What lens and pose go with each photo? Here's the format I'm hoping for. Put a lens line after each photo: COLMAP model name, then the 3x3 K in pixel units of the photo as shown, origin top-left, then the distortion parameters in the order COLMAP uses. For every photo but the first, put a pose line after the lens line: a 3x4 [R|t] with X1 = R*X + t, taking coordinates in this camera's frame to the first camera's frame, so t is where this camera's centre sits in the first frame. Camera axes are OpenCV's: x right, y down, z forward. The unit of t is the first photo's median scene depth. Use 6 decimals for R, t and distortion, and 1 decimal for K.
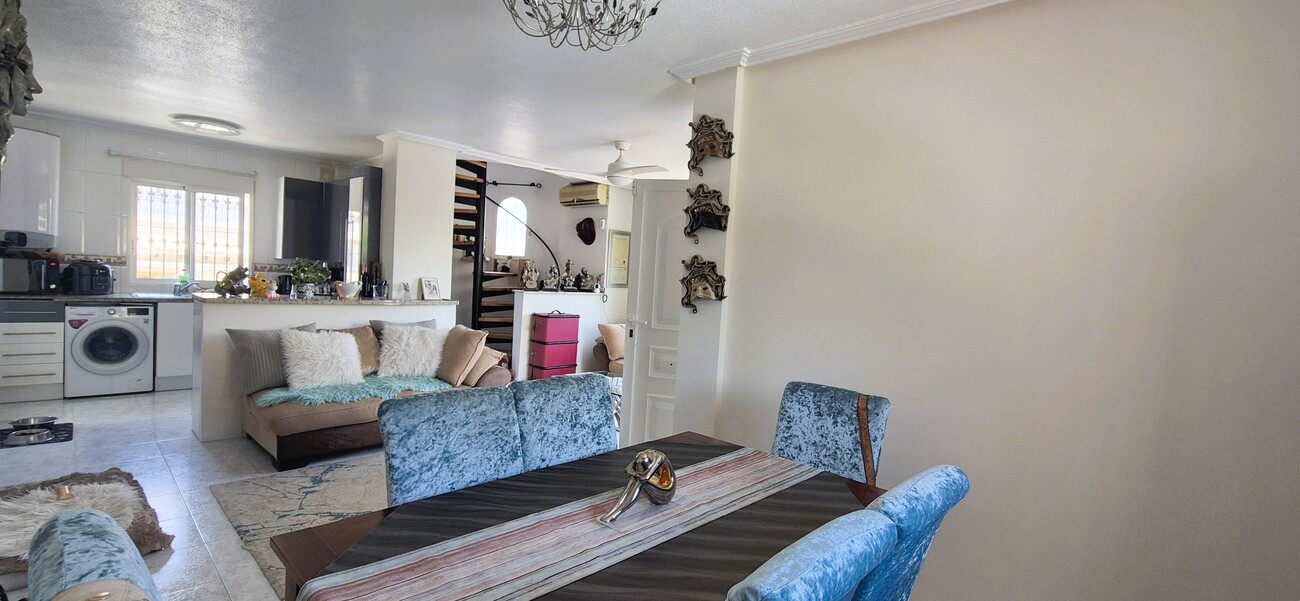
lens RADIAL K [[555.9, 0, 655.6], [0, 555.9, 304.3], [0, 0, 1]] dist [-0.000666, 0.005895]
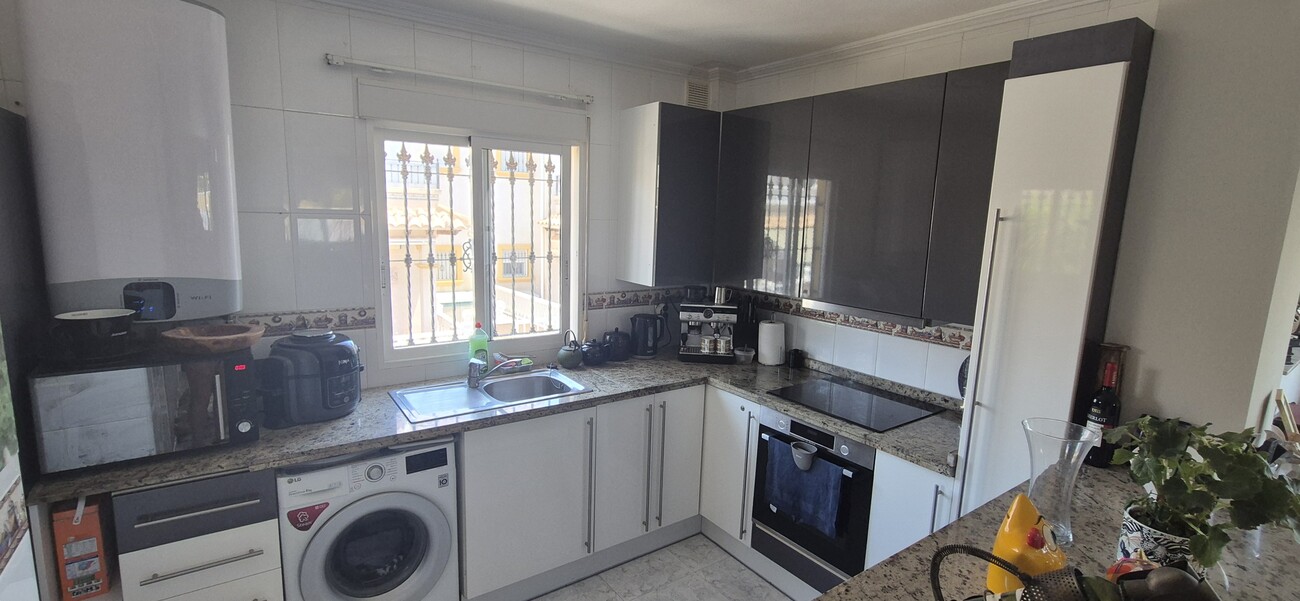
lens RADIAL K [[555.9, 0, 655.6], [0, 555.9, 304.3], [0, 0, 1]] dist [-0.000666, 0.005895]
pose [[0.983441, -0.000745, -0.181230, -0.673473], [0.020034, 0.994310, 0.104629, -0.132984], [0.180120, -0.106527, 0.977859, 0.632953]]
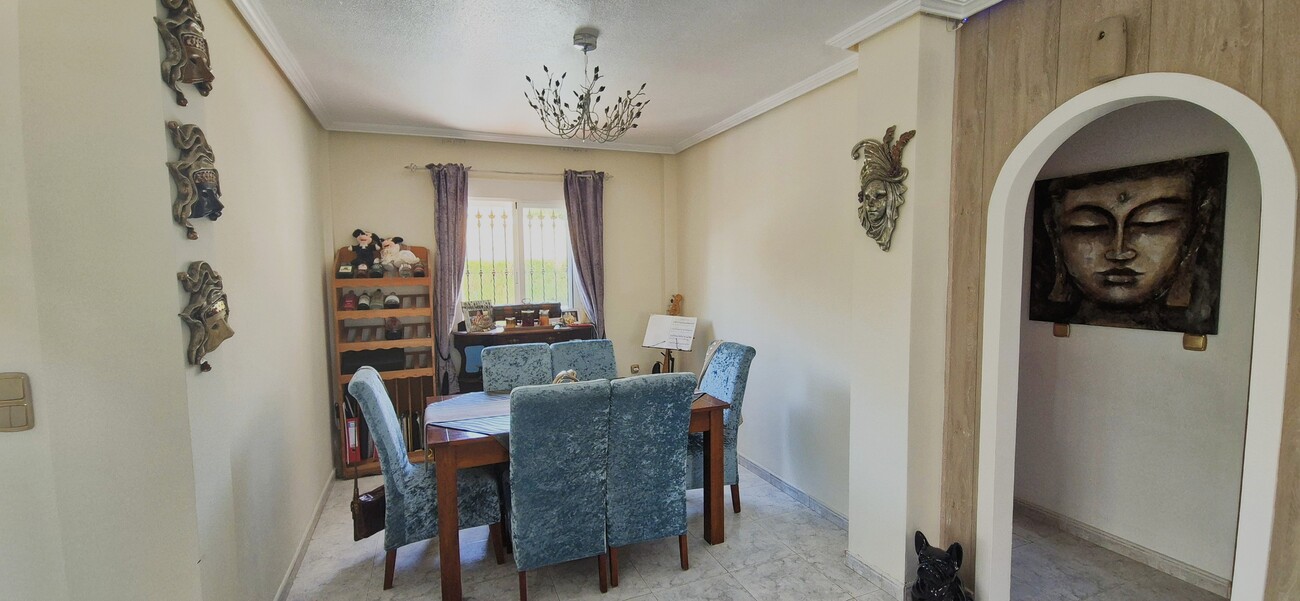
lens RADIAL K [[536.2, 0, 652.4], [0, 536.2, 304.7], [0, 0, 1]] dist [0.000590, -0.000041]
pose [[-0.911948, -0.078066, 0.402811, -0.292036], [-0.020311, 0.989119, 0.145710, -0.073125], [-0.409803, 0.124698, -0.903611, 0.718012]]
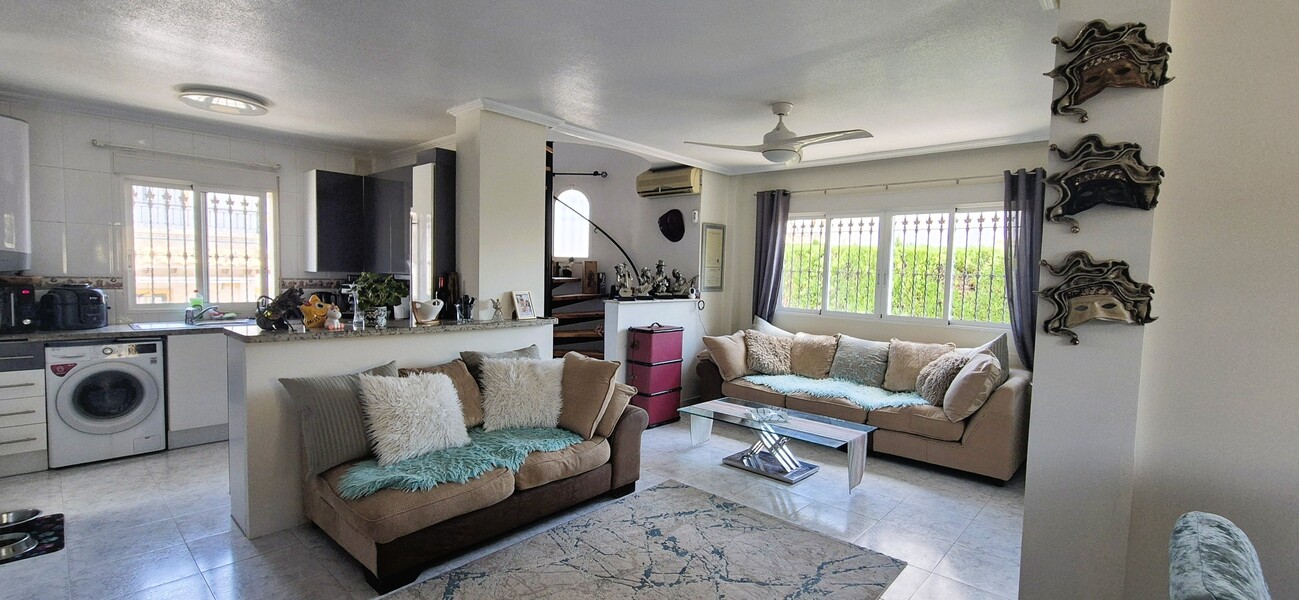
lens RADIAL K [[555.5, 0, 655.1], [0, 555.5, 303.8], [0, 0, 1]] dist [-0.000666, 0.005895]
pose [[0.999189, -0.036240, 0.017531, -0.228755], [0.036089, 0.999310, 0.008832, -0.029161], [-0.017839, -0.008192, 0.999807, 0.216466]]
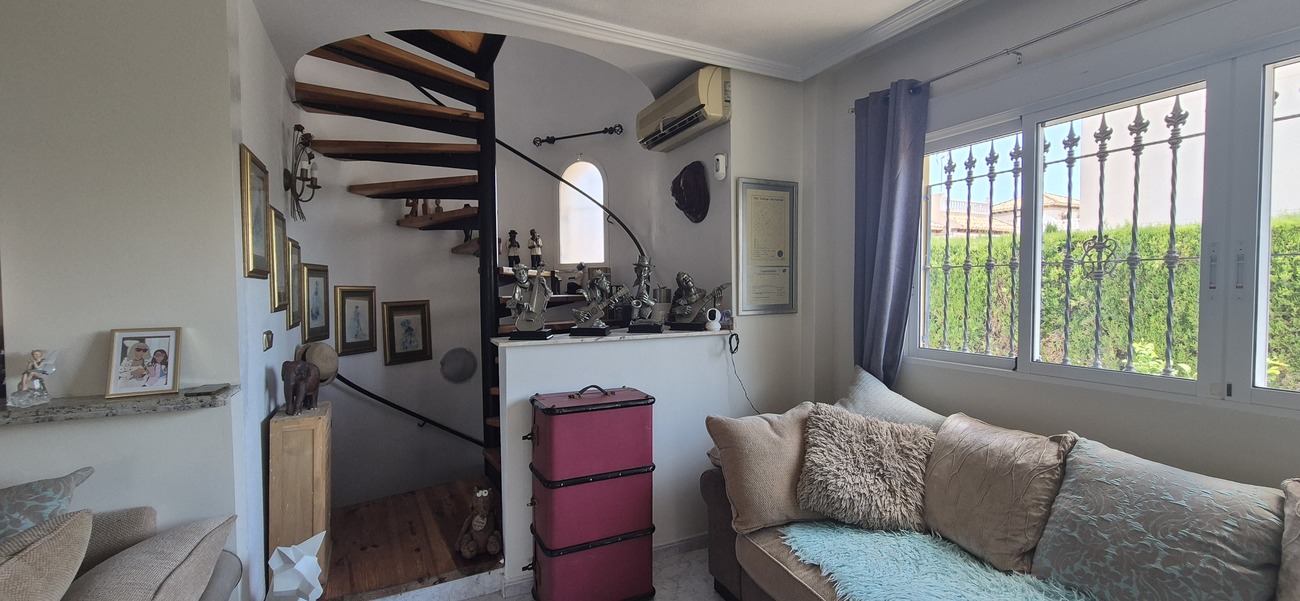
lens RADIAL K [[536.2, 0, 652.4], [0, 536.2, 304.7], [0, 0, 1]] dist [0.000590, -0.000041]
pose [[0.931657, -0.055287, -0.359109, -0.004192], [0.045172, 0.998312, -0.036504, -0.035270], [0.360521, 0.017788, 0.932582, 0.791196]]
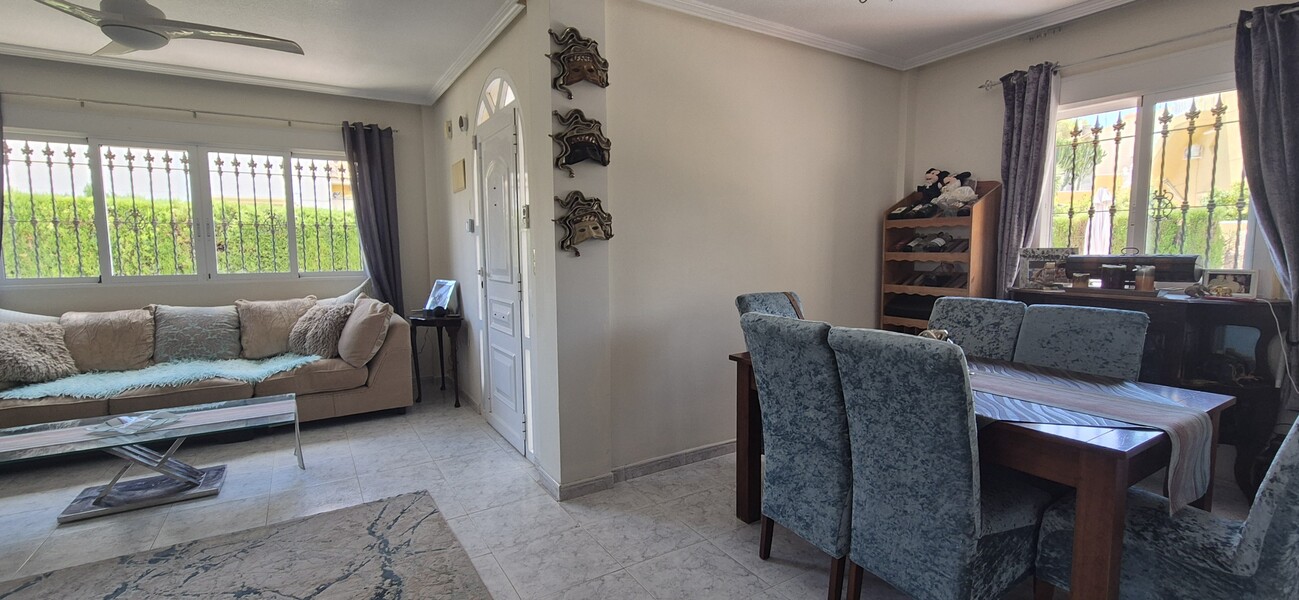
lens RADIAL K [[570.6, 0, 656.1], [0, 570.6, 298.7], [0, 0, 1]] dist [0.001078, 0.000484]
pose [[0.250288, -0.149450, 0.956567, -0.440517], [0.070885, 0.988191, 0.135844, -0.018160], [-0.965573, 0.033806, 0.257926, 0.360939]]
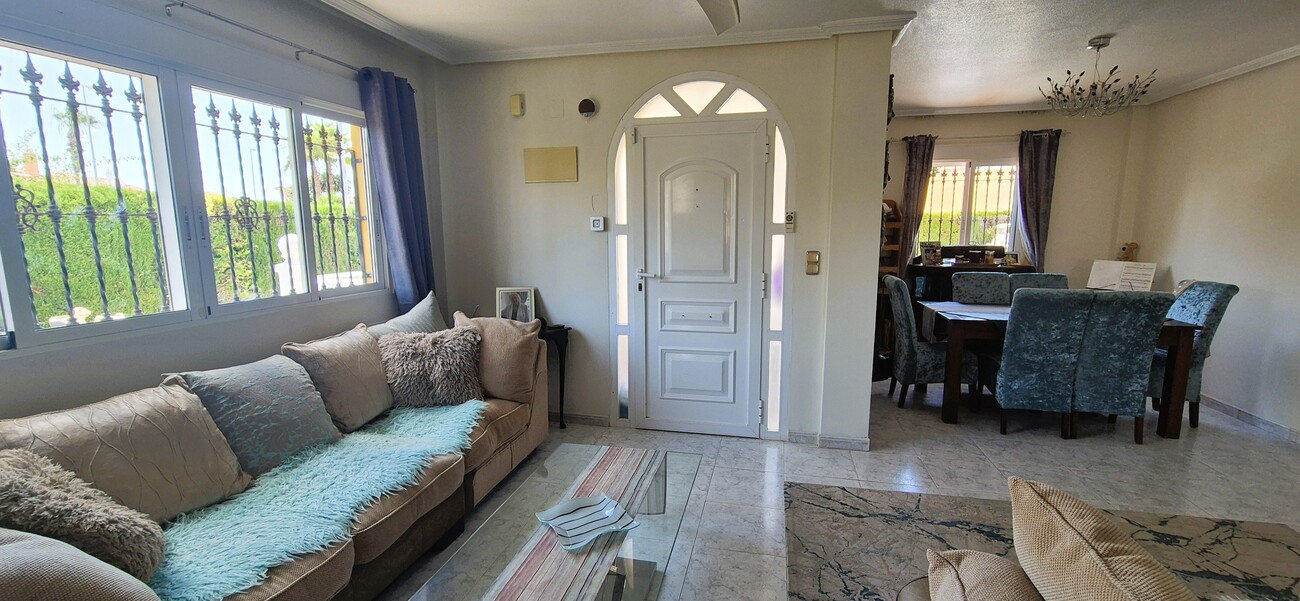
lens RADIAL K [[542.0, 0, 652.5], [0, 542.0, 307.2], [0, 0, 1]] dist [0.002343, 0.000584]
pose [[-0.507885, -0.186625, 0.840966, -0.361406], [0.016853, 0.973911, 0.226306, -0.079668], [-0.861260, 0.129110, -0.491489, 1.091753]]
